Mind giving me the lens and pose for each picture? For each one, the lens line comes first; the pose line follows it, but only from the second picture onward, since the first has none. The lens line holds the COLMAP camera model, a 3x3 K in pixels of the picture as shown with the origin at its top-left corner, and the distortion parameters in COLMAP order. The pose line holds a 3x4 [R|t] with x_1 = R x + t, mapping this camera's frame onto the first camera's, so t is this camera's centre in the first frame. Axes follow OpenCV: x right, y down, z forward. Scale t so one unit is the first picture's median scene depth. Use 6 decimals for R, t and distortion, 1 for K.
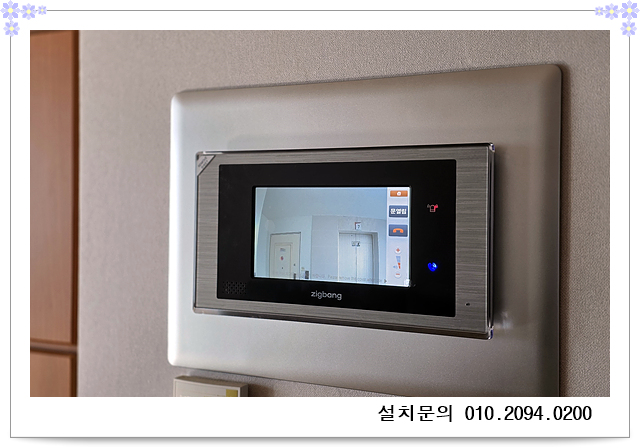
lens RADIAL K [[662.8, 0, 317.9], [0, 662.8, 219.9], [0, 0, 1]] dist [0.003858, 0.000000]
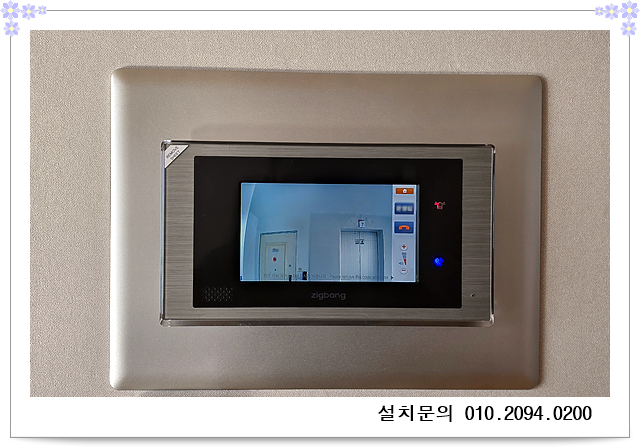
lens RADIAL K [[662.8, 0, 334.0], [0, 662.8, 232.2], [0, 0, 1]] dist [0.003858, 0.000000]
pose [[0.893355, -0.021096, 0.448855, -0.419902], [0.008714, 0.999523, 0.029635, -0.007369], [-0.449266, -0.022563, 0.893113, 0.140707]]
